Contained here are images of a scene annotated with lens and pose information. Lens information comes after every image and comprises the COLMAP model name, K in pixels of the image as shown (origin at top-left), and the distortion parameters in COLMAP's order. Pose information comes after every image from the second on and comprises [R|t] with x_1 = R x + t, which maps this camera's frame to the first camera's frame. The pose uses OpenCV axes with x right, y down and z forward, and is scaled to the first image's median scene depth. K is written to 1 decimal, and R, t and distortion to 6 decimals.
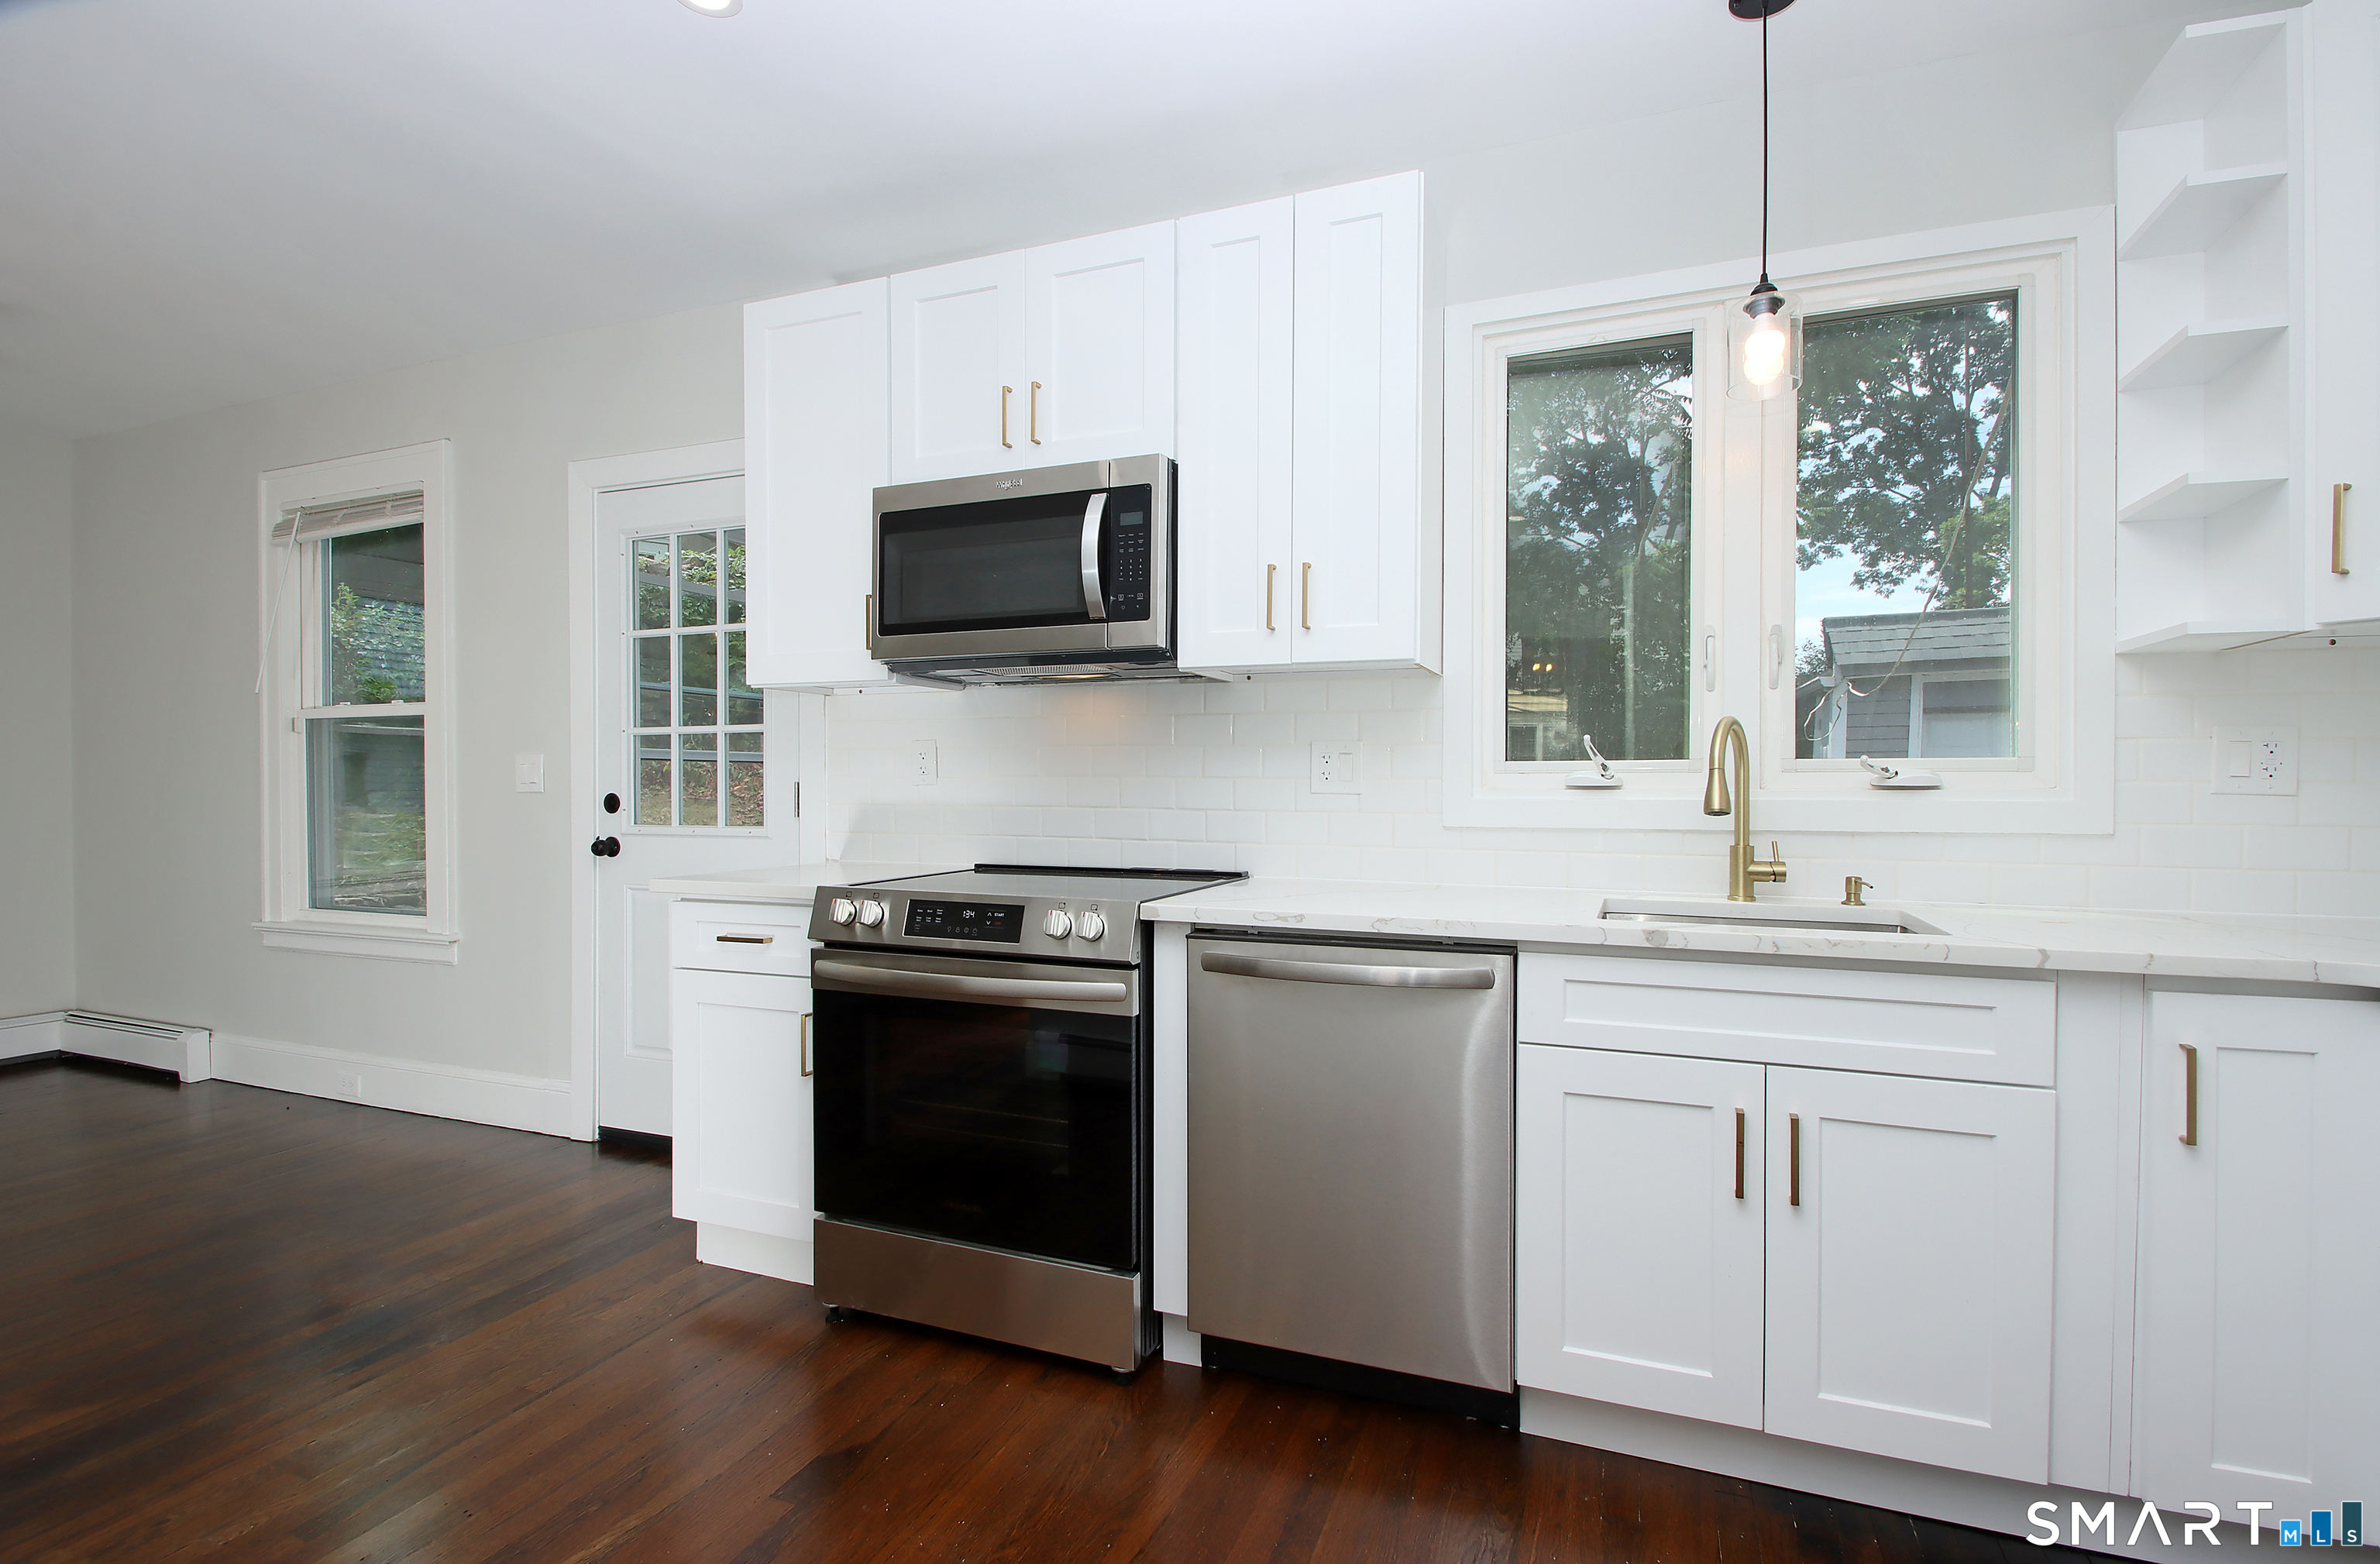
lens RADIAL K [[1136.9, 0, 1243.9], [0, 1136.9, 798.0], [0, 0, 1]] dist [0.009131, -0.008778]
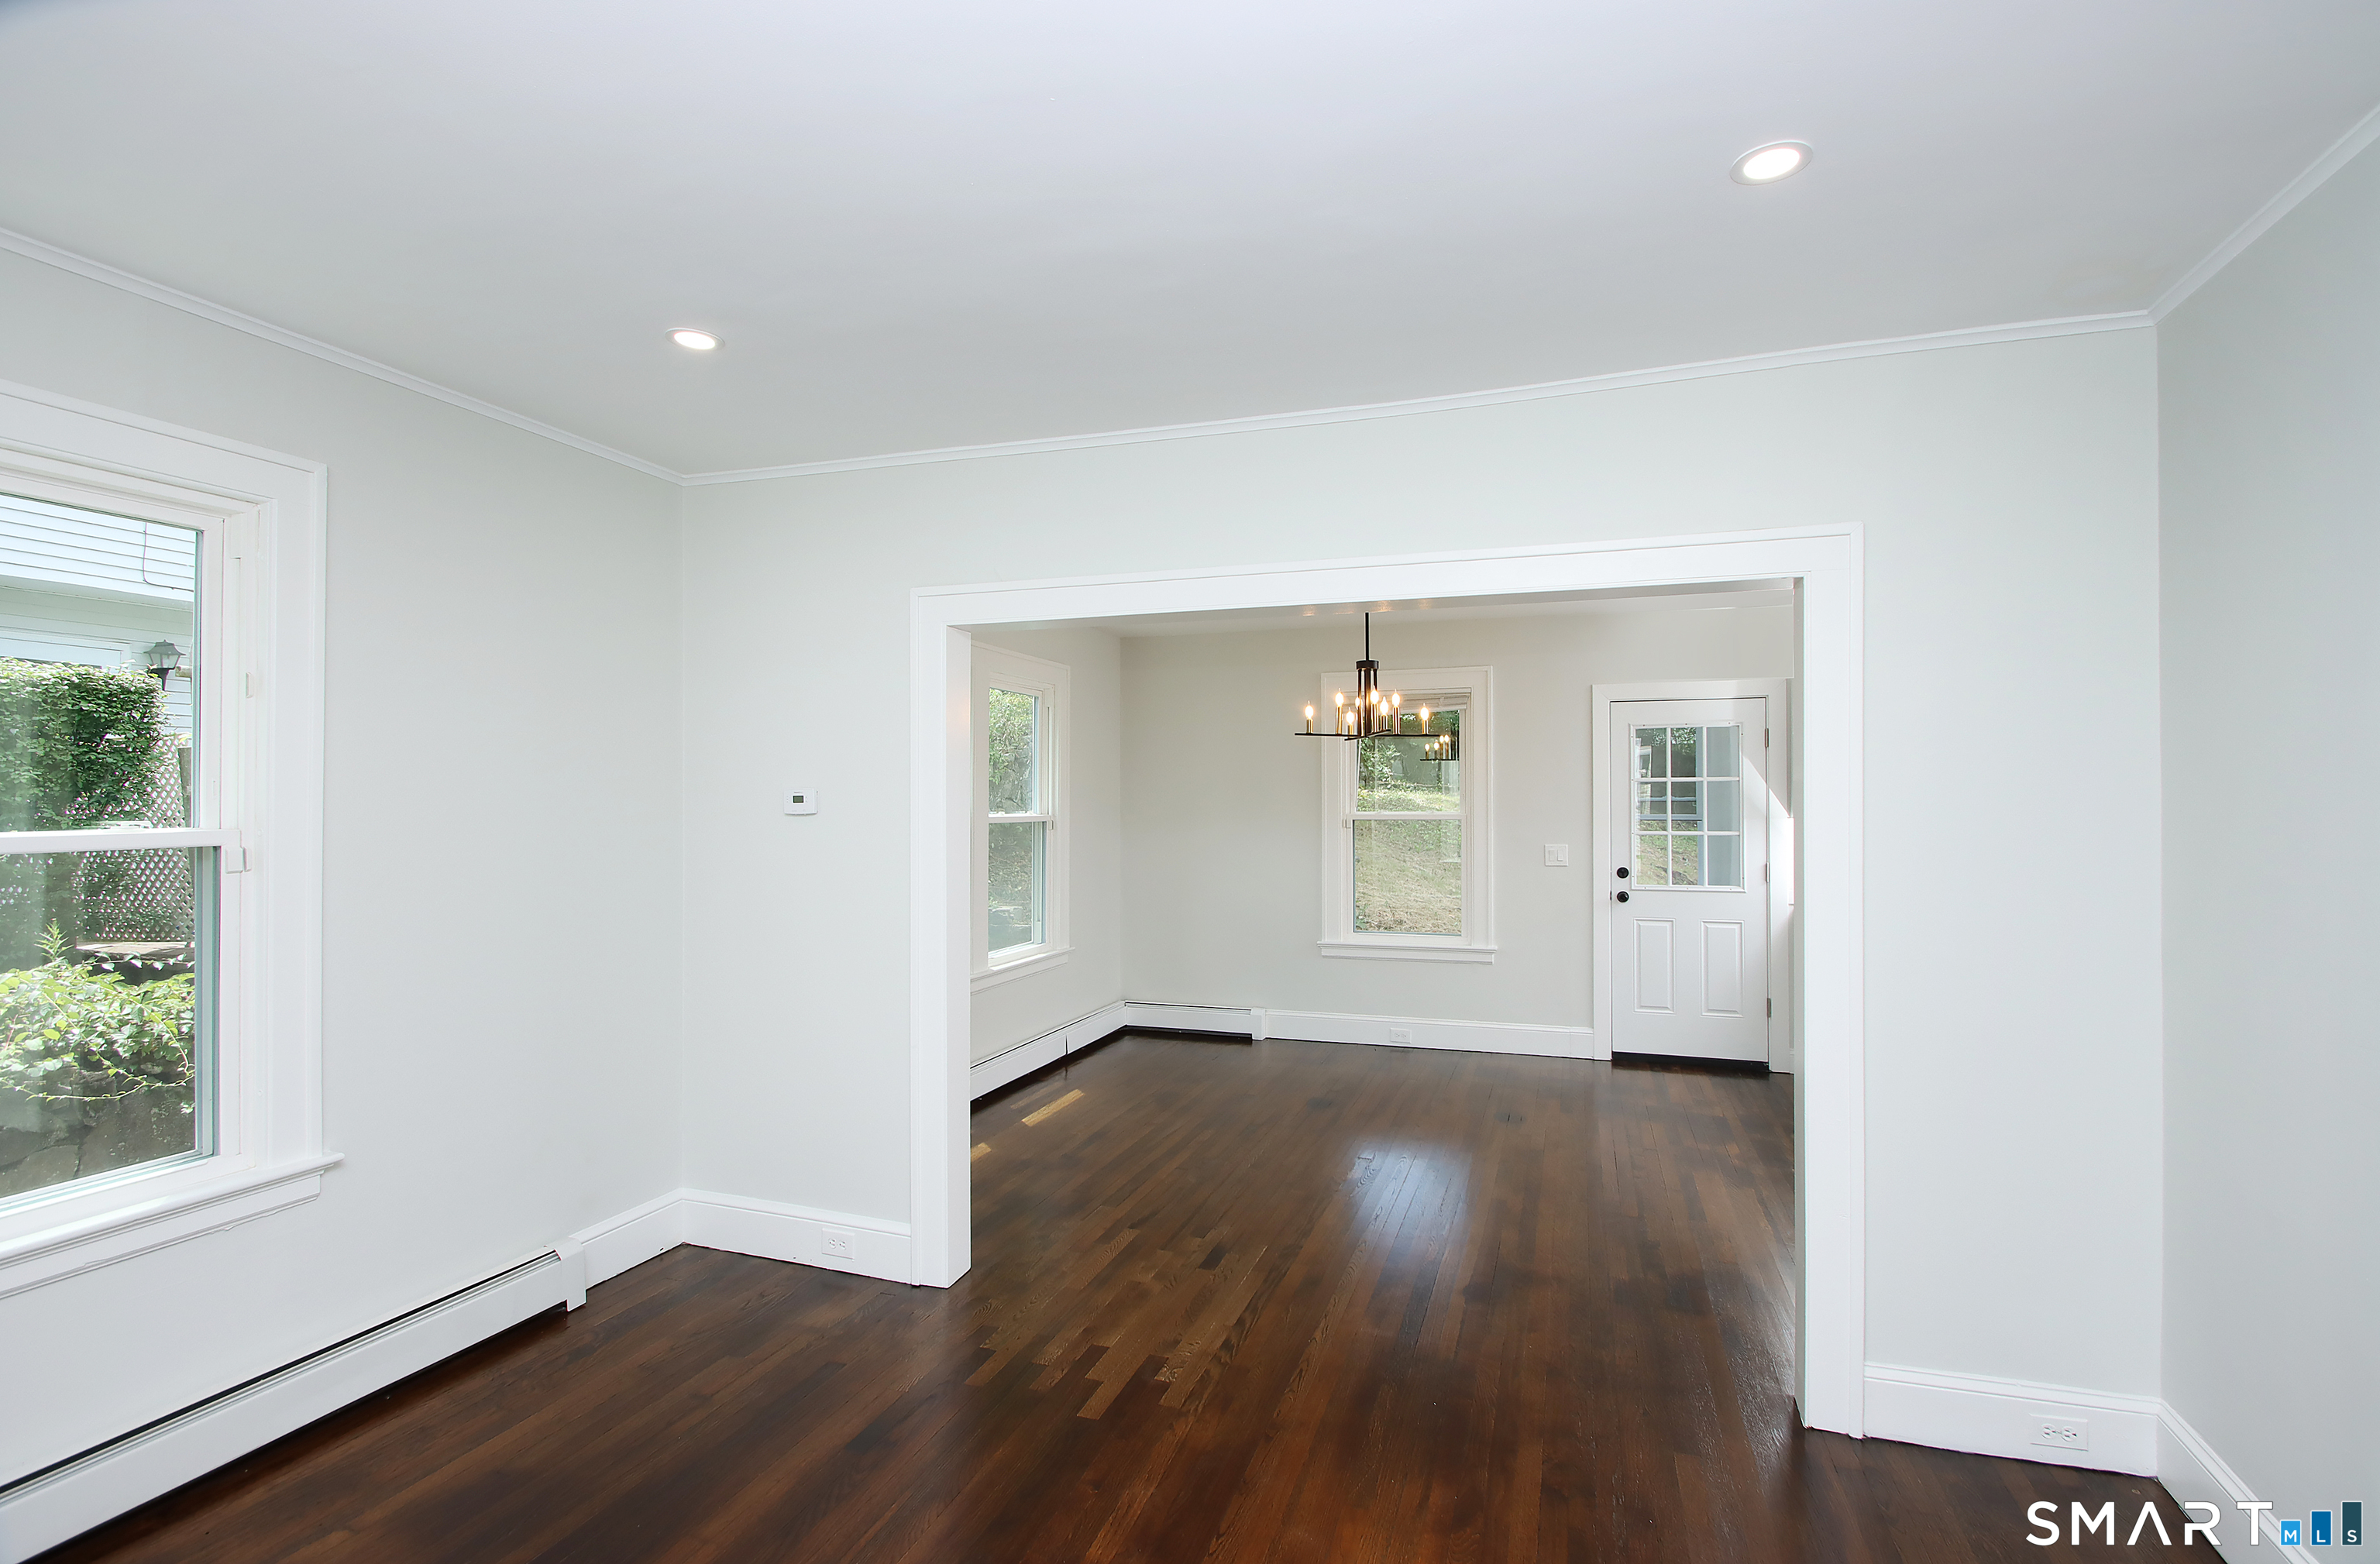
lens RADIAL K [[1136.9, 0, 1203.7], [0, 1136.9, 786.4], [0, 0, 1]] dist [0.009131, -0.008778]
pose [[0.998663, 0.001486, 0.051665, -1.344992], [0.000251, 0.999436, -0.033587, -0.074022], [-0.051686, 0.033555, 0.998100, -0.793033]]
